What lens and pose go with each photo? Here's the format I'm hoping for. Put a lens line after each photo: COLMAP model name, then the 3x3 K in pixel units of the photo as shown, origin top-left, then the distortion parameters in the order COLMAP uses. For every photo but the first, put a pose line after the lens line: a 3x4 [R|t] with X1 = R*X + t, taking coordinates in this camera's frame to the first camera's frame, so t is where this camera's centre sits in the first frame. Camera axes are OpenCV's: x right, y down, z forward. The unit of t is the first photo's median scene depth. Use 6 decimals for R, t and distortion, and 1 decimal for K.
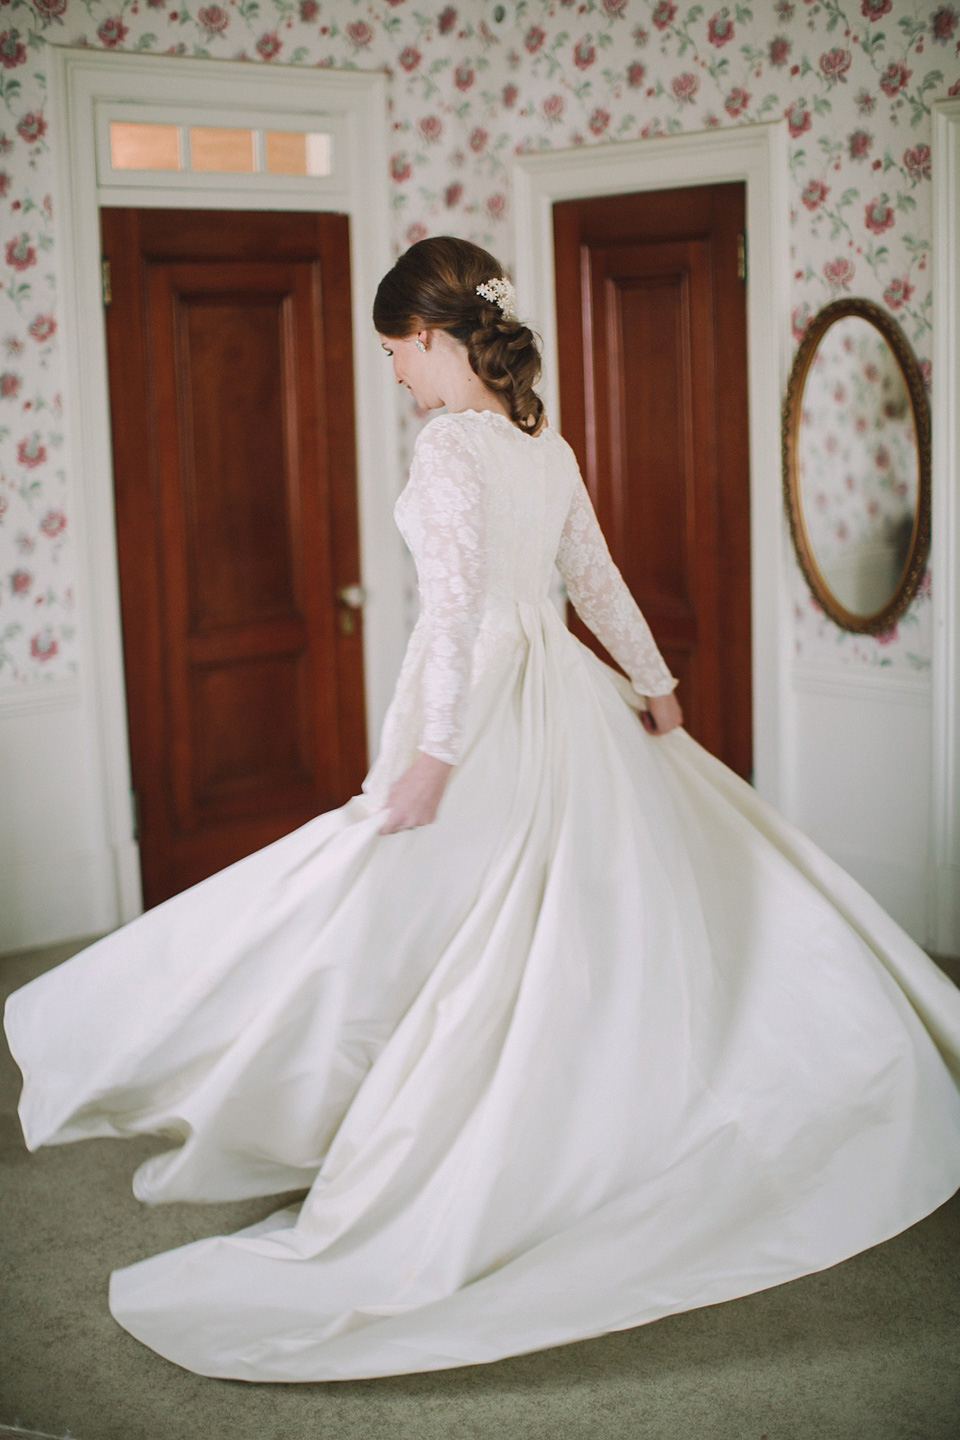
lens RADIAL K [[2129.8, 0, 481.8], [0, 2129.8, 721.4], [0, 0, 1]] dist [-0.085964, 0.000000]
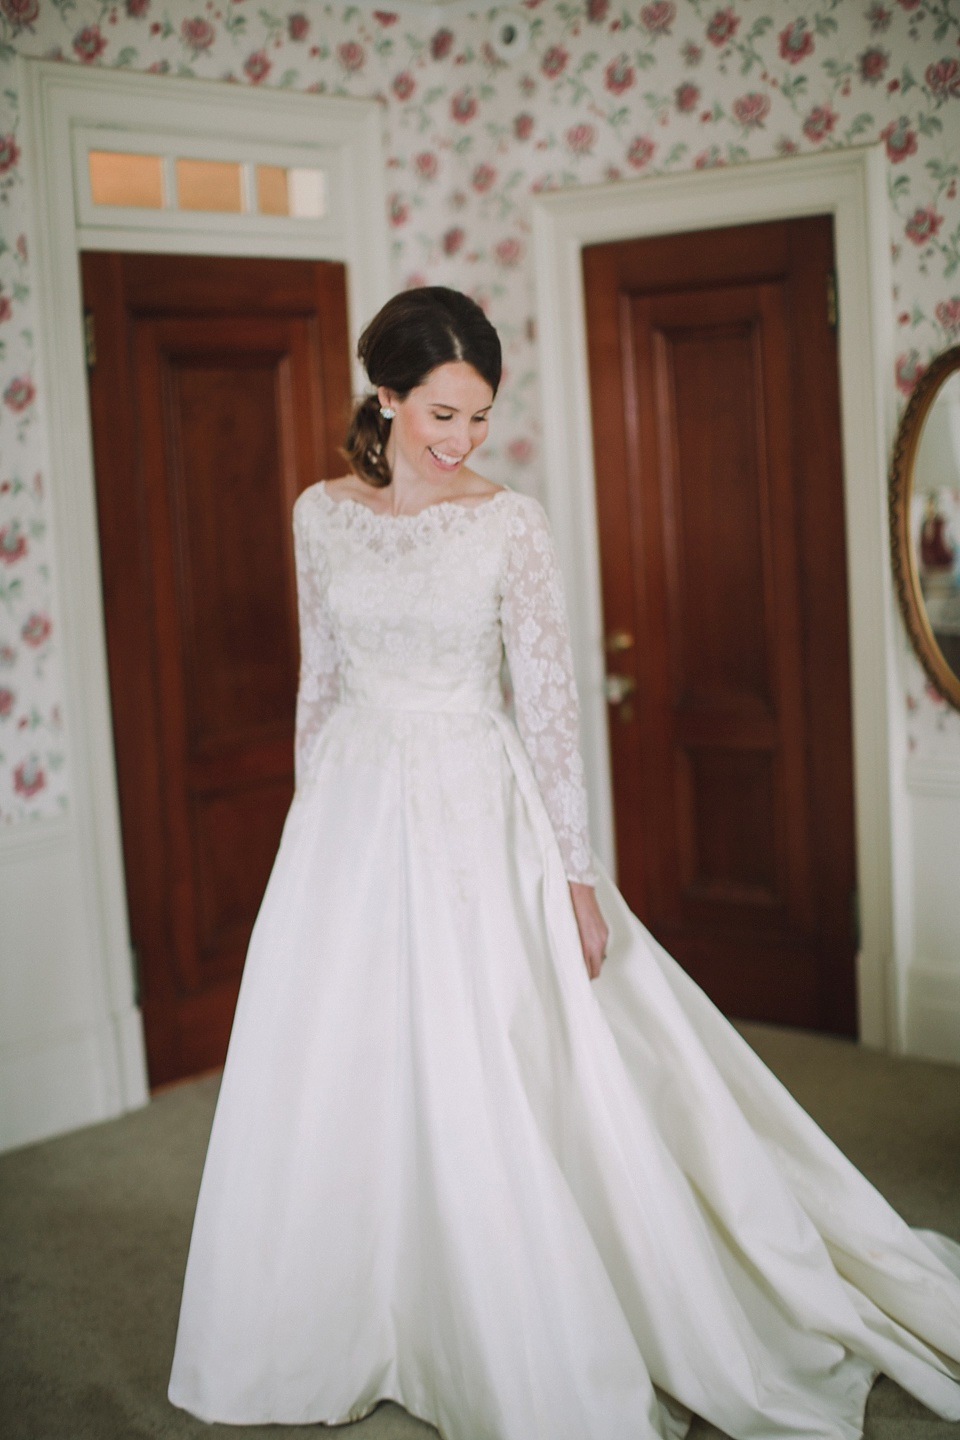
lens RADIAL K [[2129.8, 0, 478.0], [0, 2129.8, 719.3], [0, 0, 1]] dist [-0.085964, 0.000000]
pose [[0.991694, -0.037305, 0.123088, -0.133713], [0.043021, 0.998100, -0.044107, -0.014410], [-0.121209, 0.049036, 0.991415, 0.158945]]
